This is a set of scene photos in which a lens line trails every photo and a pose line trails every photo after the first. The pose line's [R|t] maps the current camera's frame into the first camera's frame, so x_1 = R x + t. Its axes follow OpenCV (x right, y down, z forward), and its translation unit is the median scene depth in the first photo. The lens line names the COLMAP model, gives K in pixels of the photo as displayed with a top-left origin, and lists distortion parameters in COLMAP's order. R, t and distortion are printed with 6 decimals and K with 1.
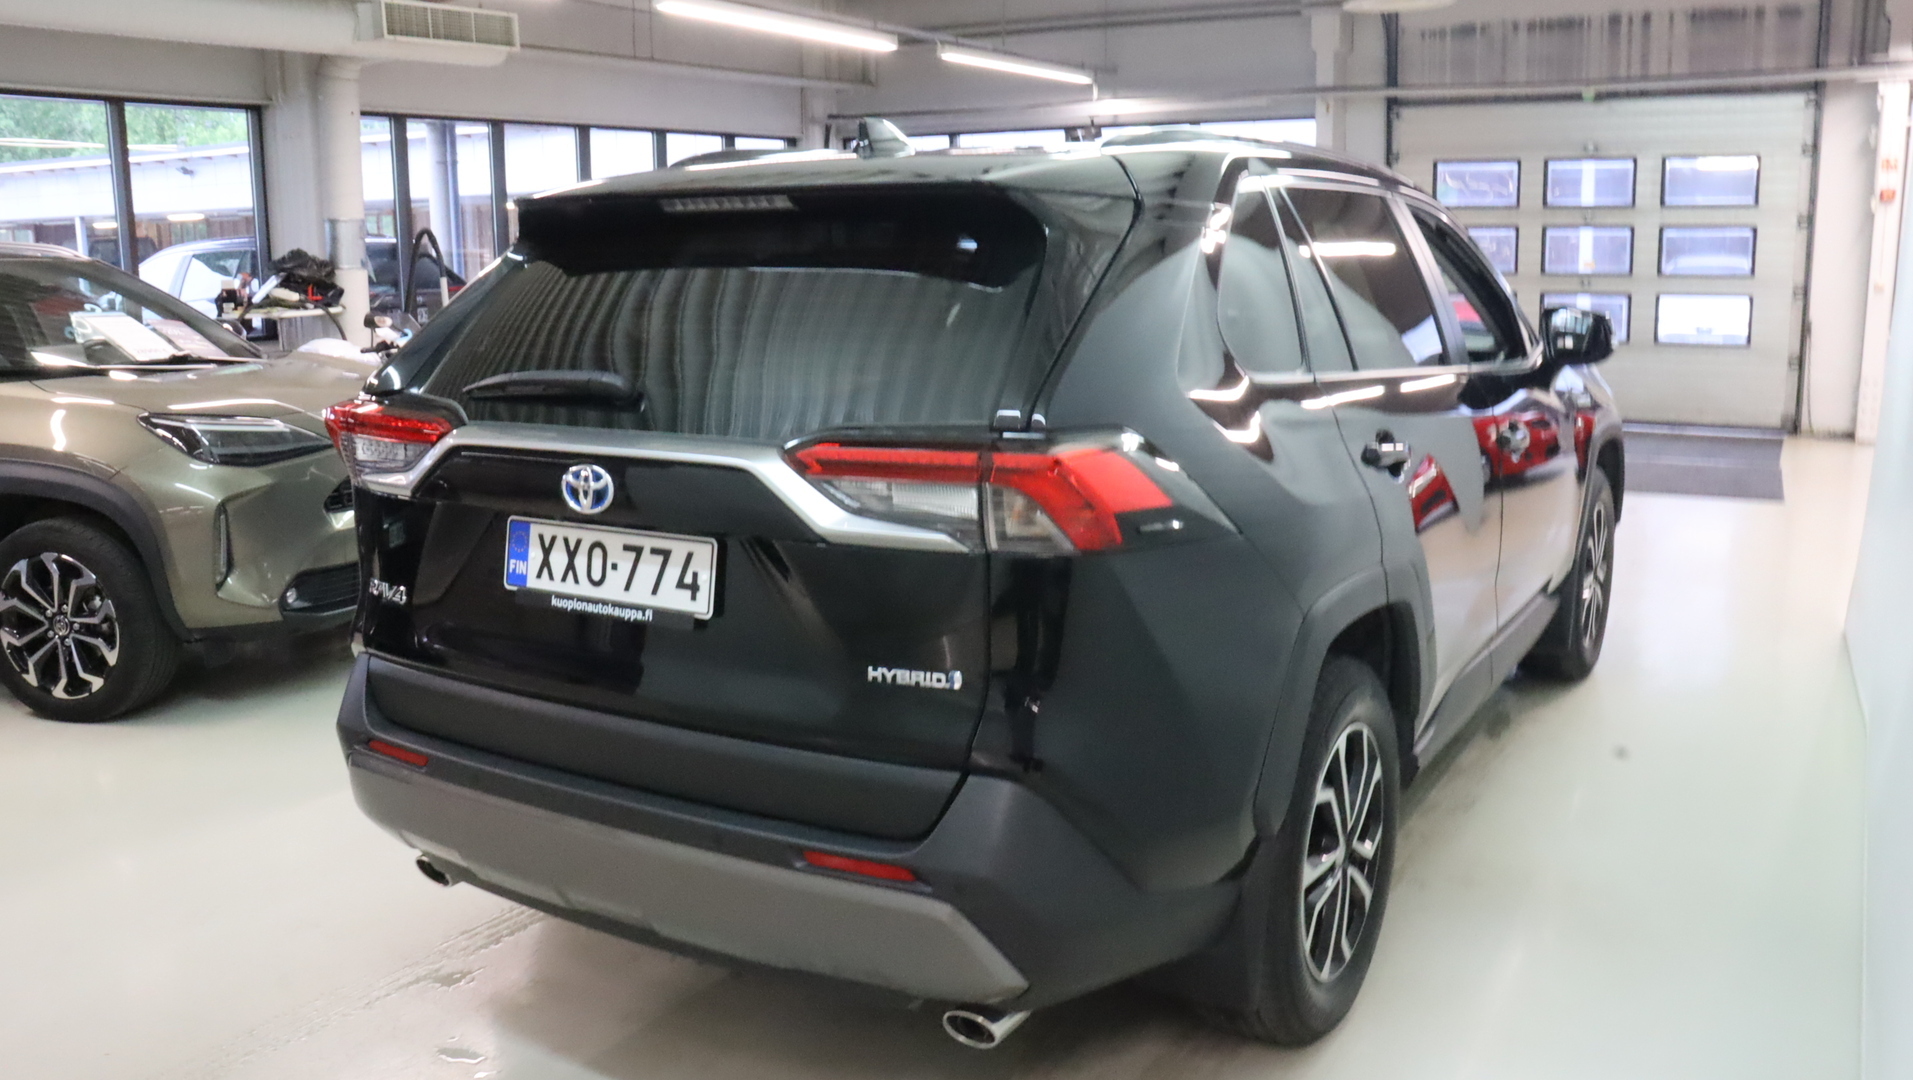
lens RADIAL K [[1554.7, 0, 956.2], [0, 1554.7, 541.5], [0, 0, 1]] dist [-0.126340, 0.091692]
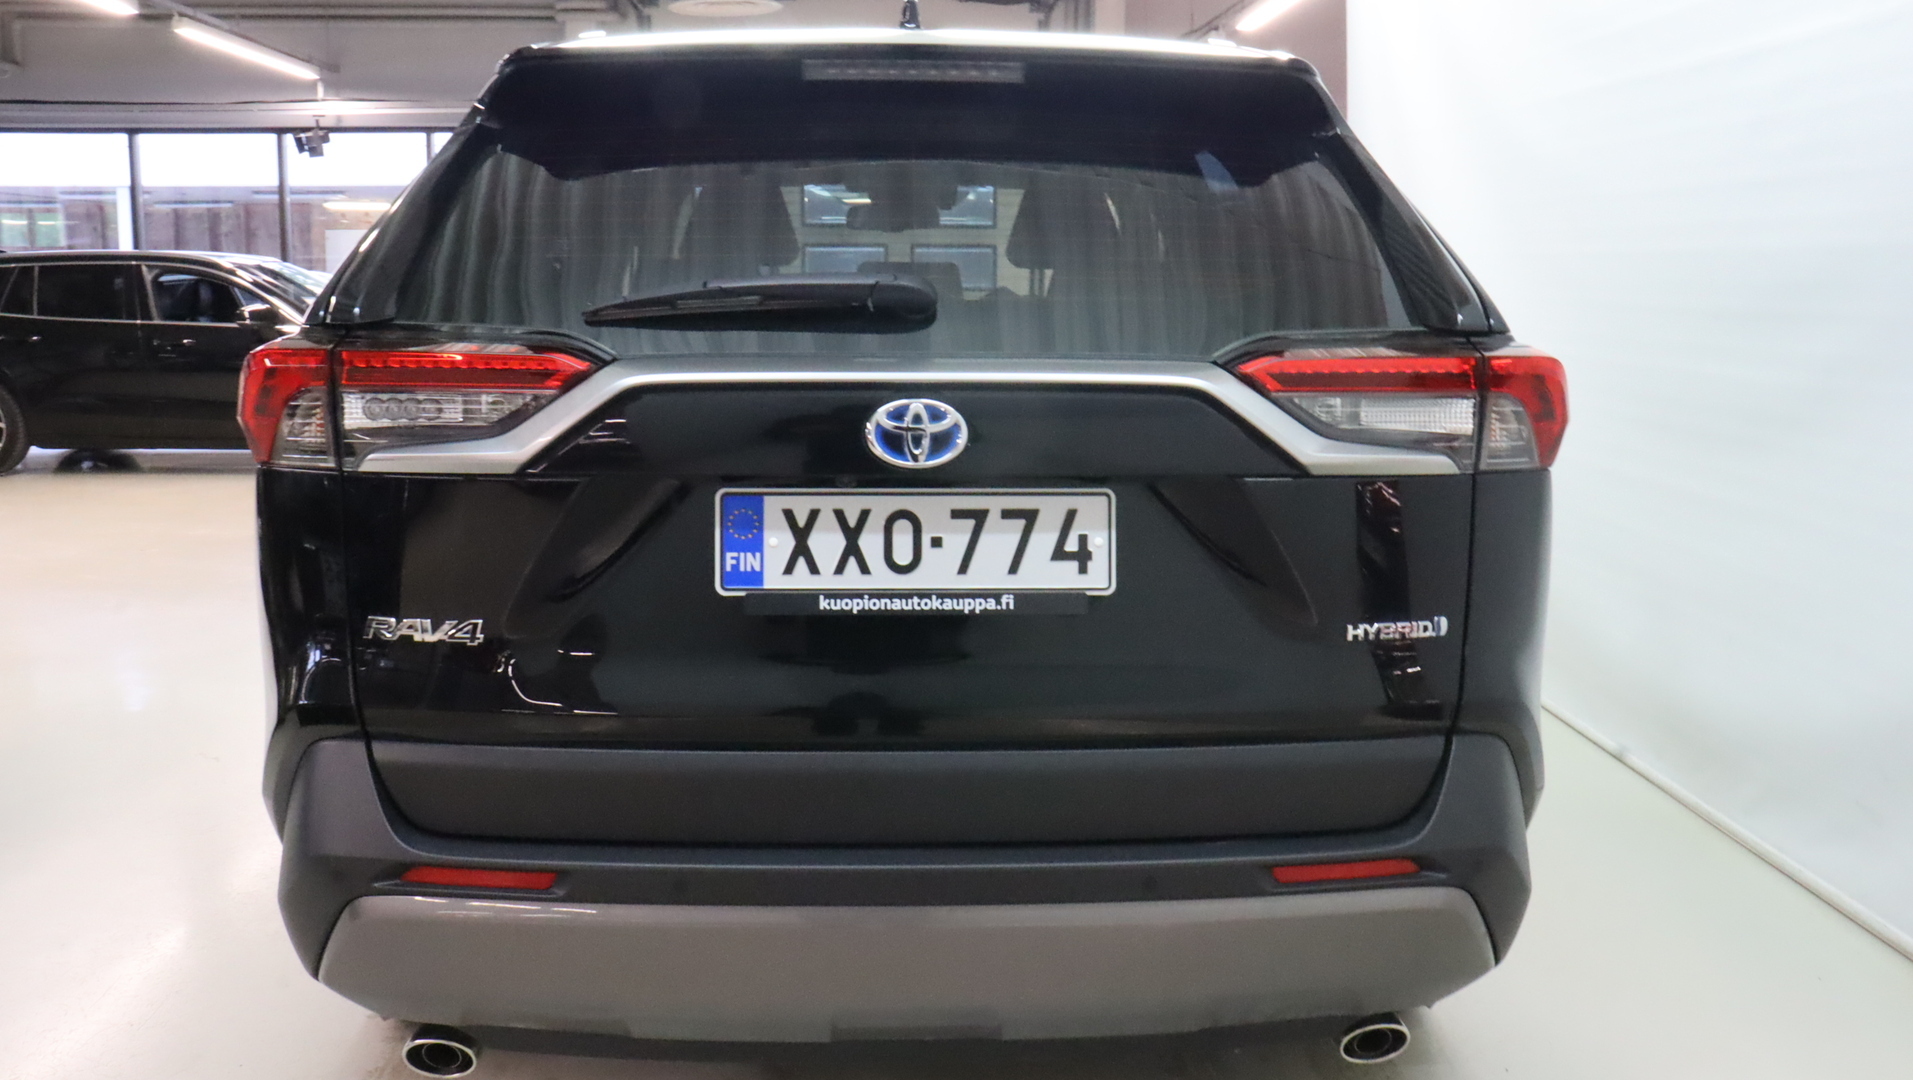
lens RADIAL K [[1554.7, 0, 946.7], [0, 1554.7, 529.1], [0, 0, 1]] dist [-0.126340, 0.091692]
pose [[0.830154, -0.070554, 0.553052, -0.615367], [0.089441, 0.995966, -0.007198, 0.015699], [-0.550314, 0.055441, 0.833115, 0.394703]]
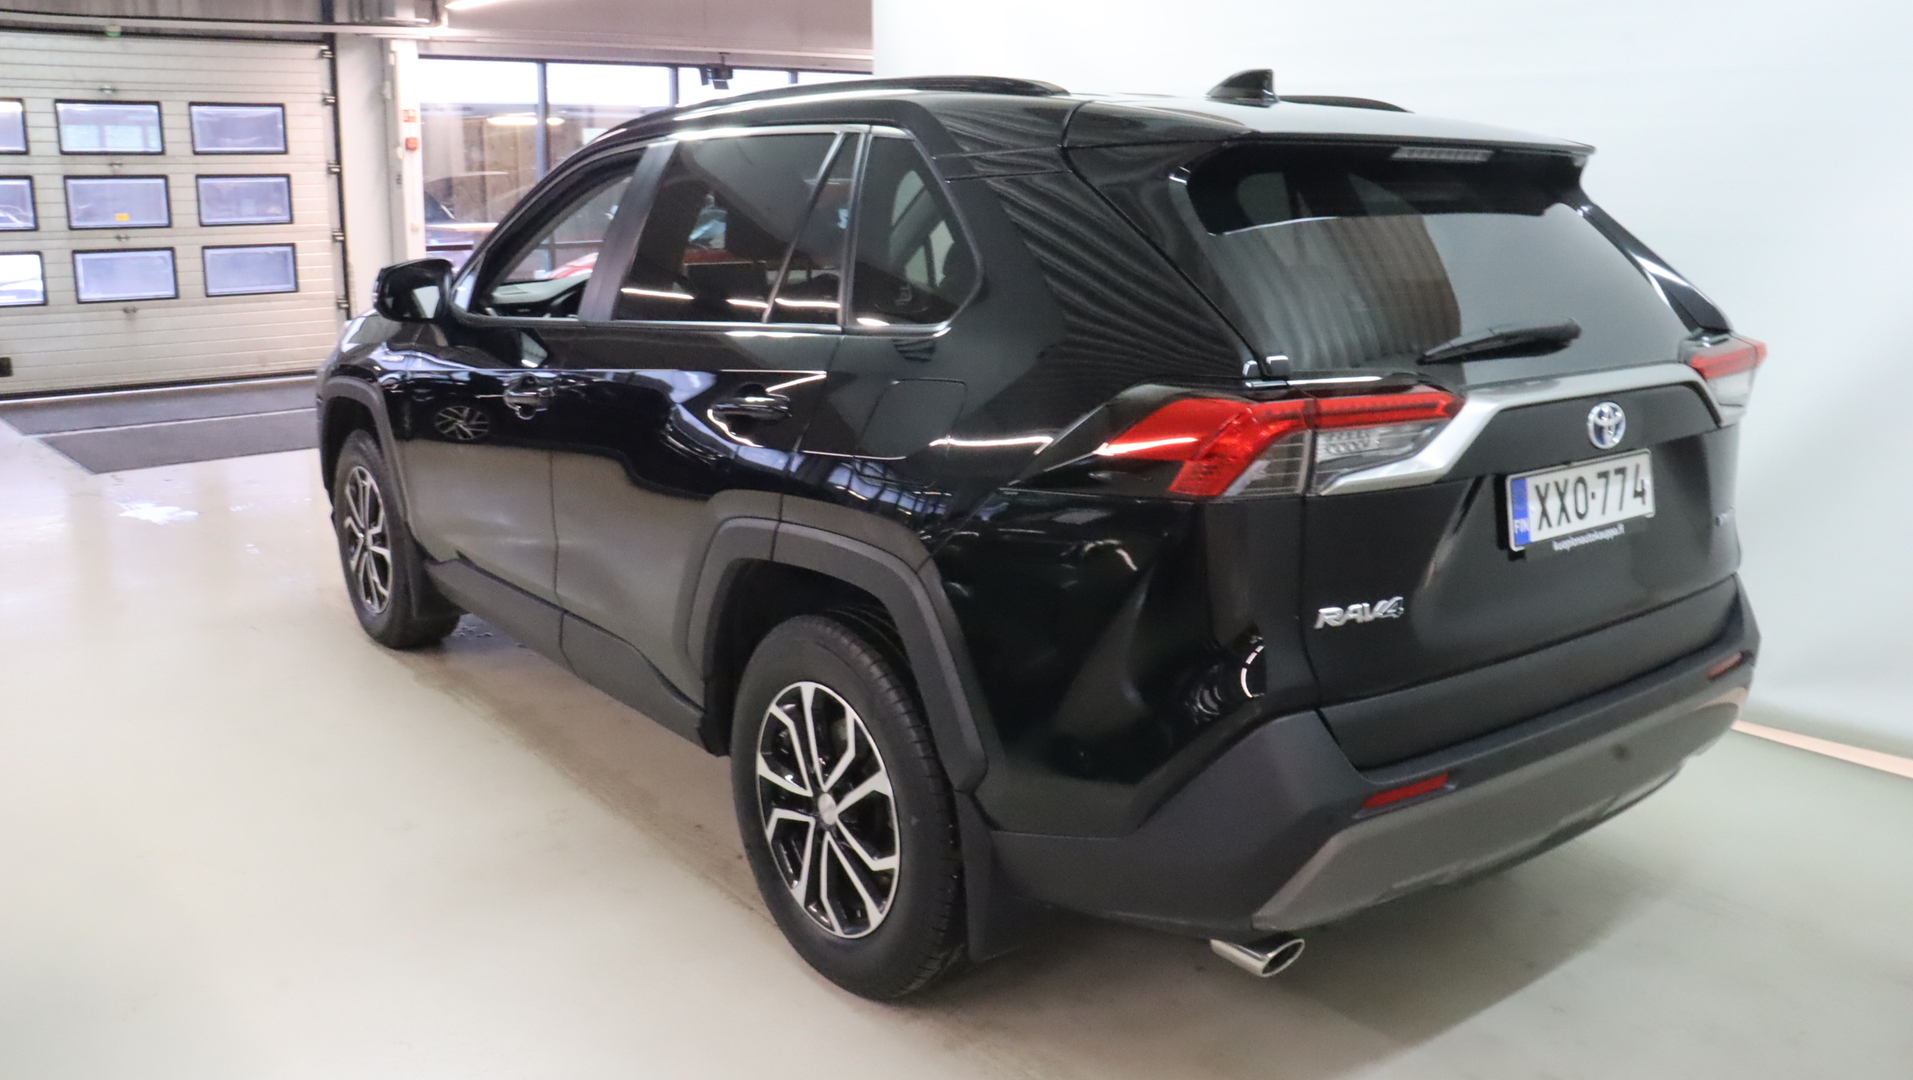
lens RADIAL K [[1554.7, 0, 972.6], [0, 1554.7, 529.7], [0, 0, 1]] dist [-0.126340, 0.091692]
pose [[0.350869, -0.193957, 0.916118, -1.348492], [0.171147, 0.975118, 0.140899, -0.183964], [-0.920652, 0.107354, 0.375334, 0.999993]]
